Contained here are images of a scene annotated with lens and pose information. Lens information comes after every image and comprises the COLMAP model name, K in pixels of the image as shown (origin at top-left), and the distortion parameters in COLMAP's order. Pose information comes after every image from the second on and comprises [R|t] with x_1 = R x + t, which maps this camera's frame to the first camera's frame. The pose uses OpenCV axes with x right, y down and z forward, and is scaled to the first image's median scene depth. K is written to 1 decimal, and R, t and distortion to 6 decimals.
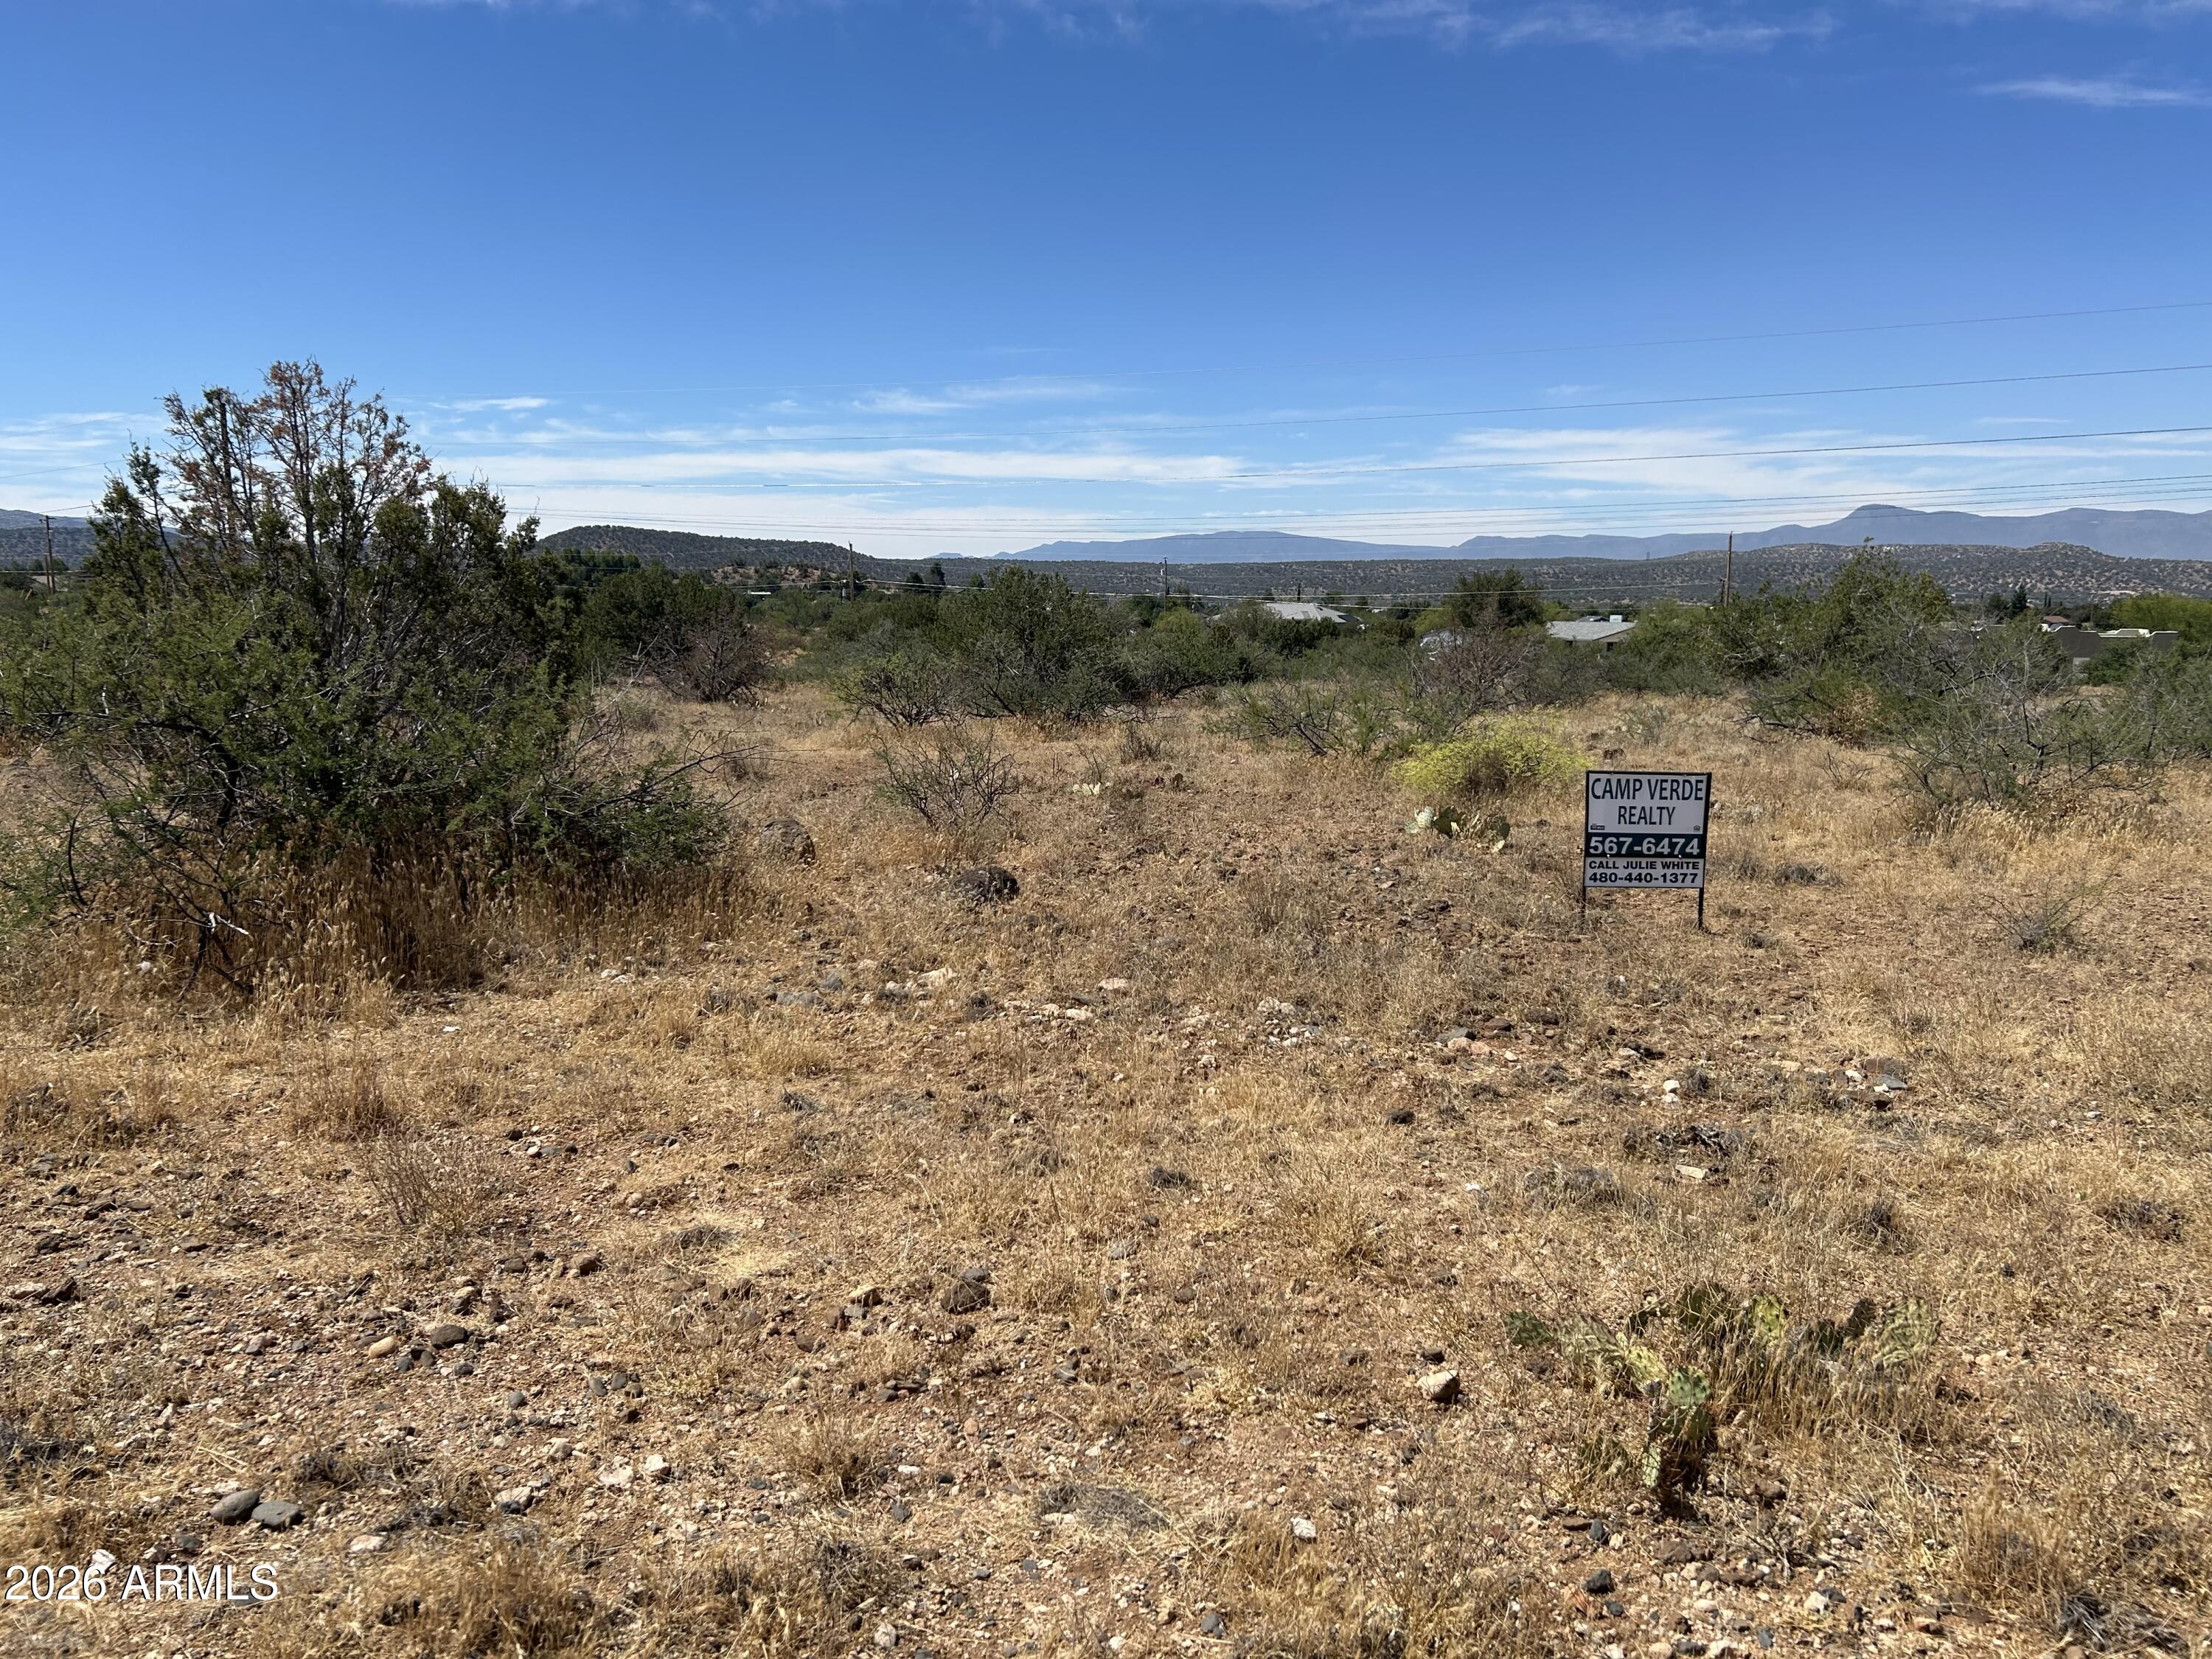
lens RADIAL K [[1671.7, 0, 1099.7], [0, 1671.7, 884.9], [0, 0, 1]] dist [0.054353, -0.058902]
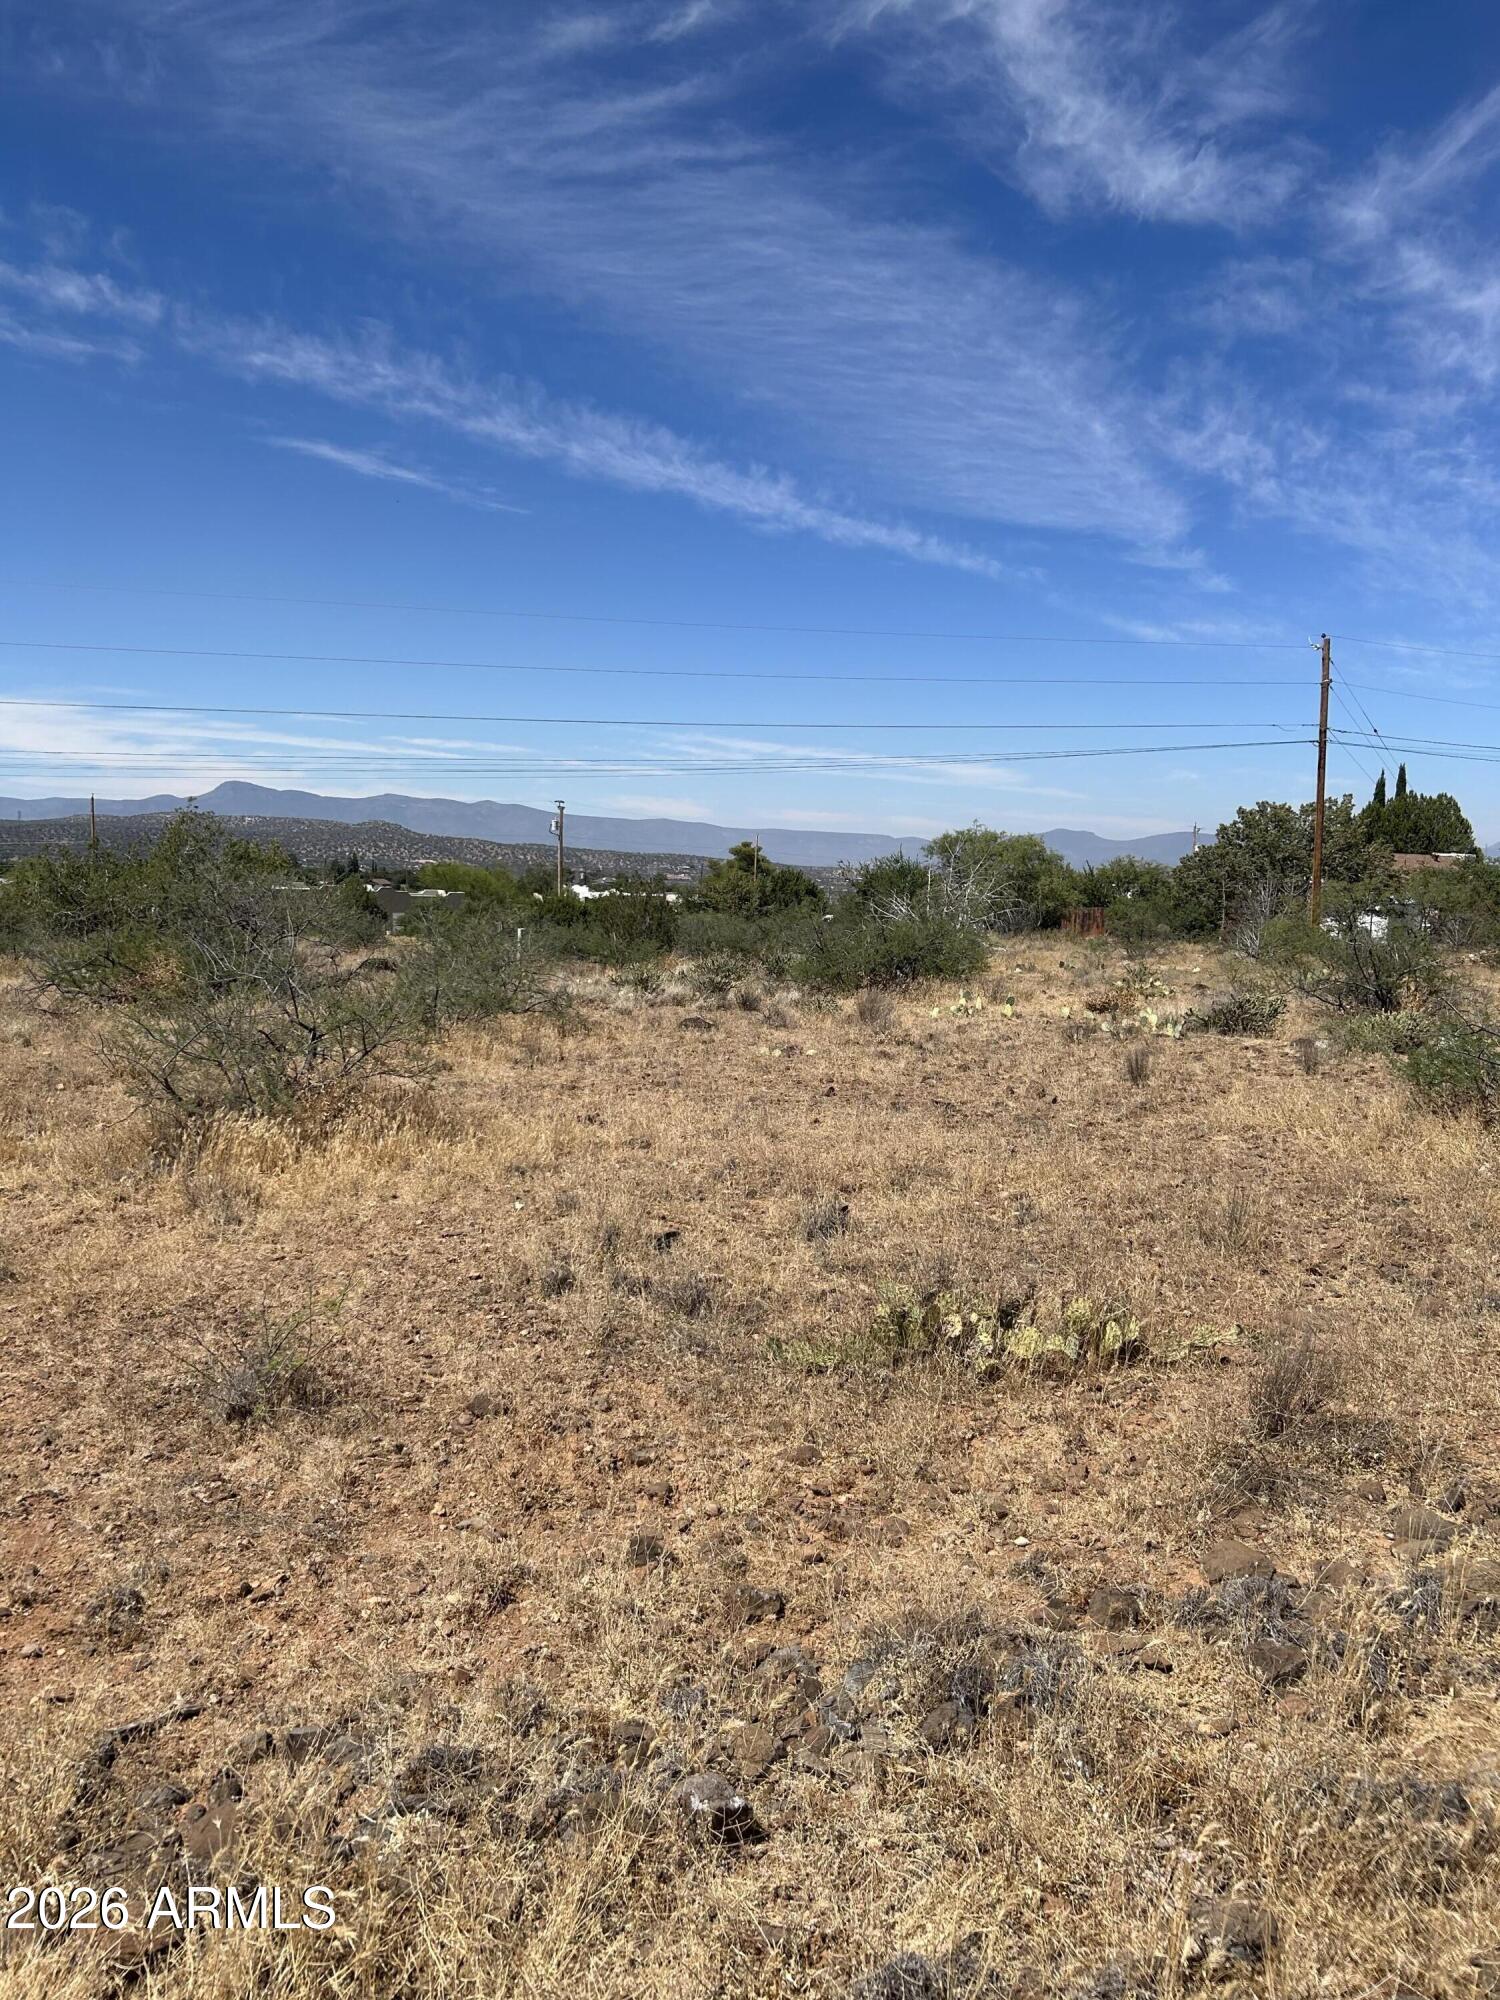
lens RADIAL K [[1511.4, 0, 737.2], [0, 1511.4, 1007.7], [0, 0, 1]] dist [0.054353, -0.058902]
pose [[0.739761, -0.046746, 0.671244, 0.311420], [0.094491, 0.994916, -0.034849, -0.068018], [-0.666202, 0.089206, 0.740416, 0.450830]]
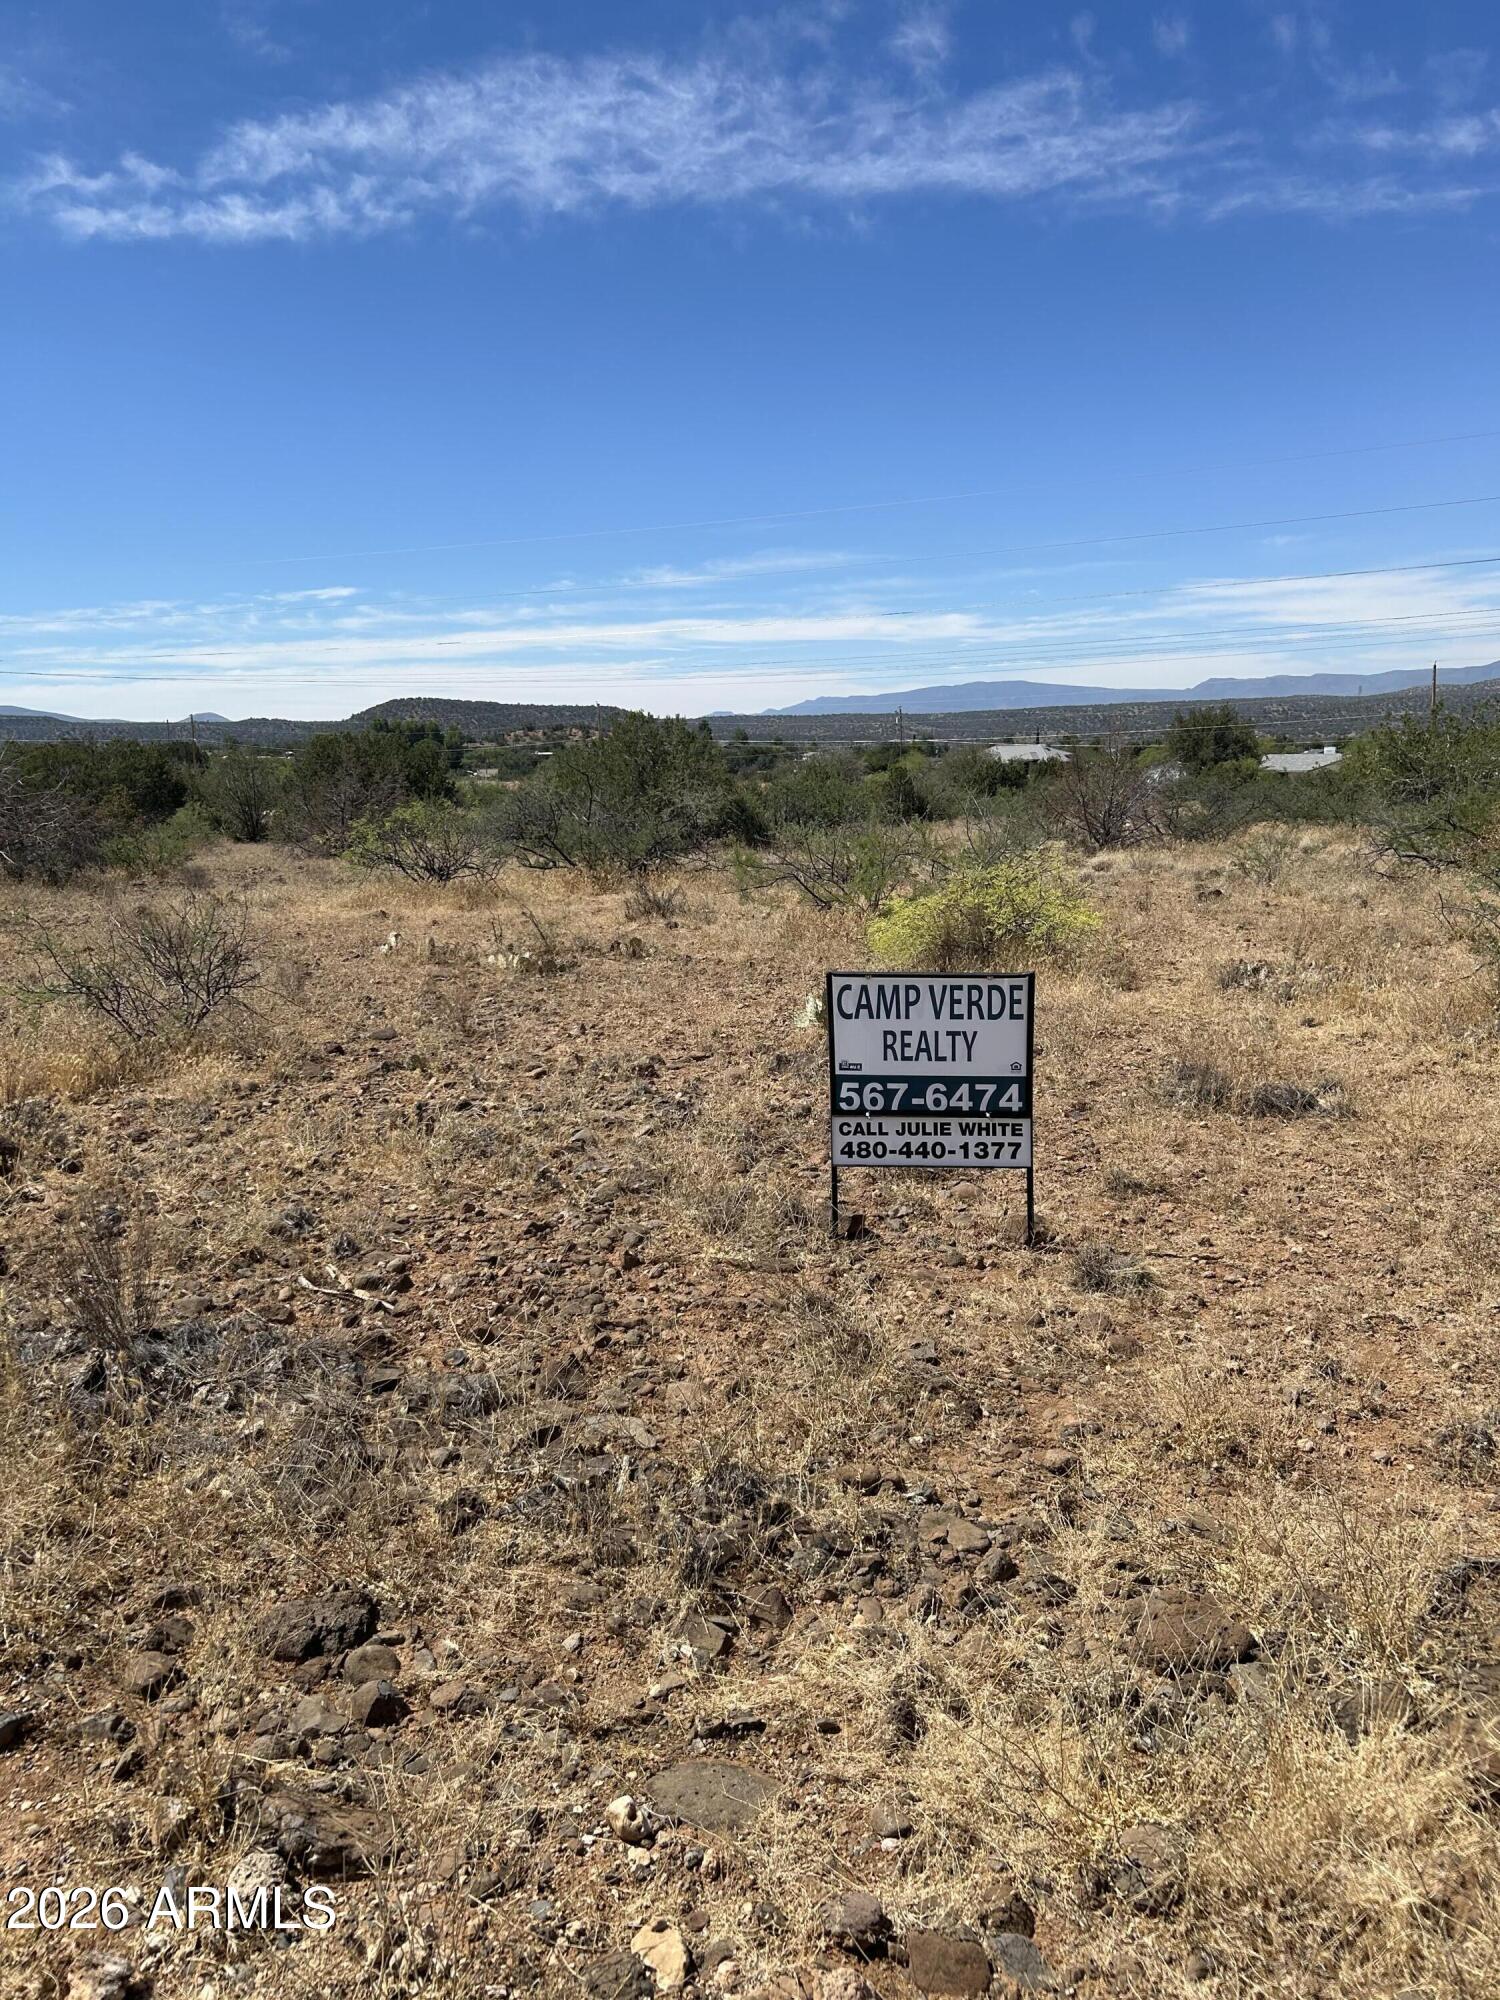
lens RADIAL K [[1511.4, 0, 744.8], [0, 1511.4, 985.8], [0, 0, 1]] dist [0.054353, -0.058902]
pose [[0.996523, -0.019395, -0.081024, 0.302949], [0.018141, 0.999705, -0.016178, -0.054575], [0.081314, 0.014651, 0.996581, 0.464546]]
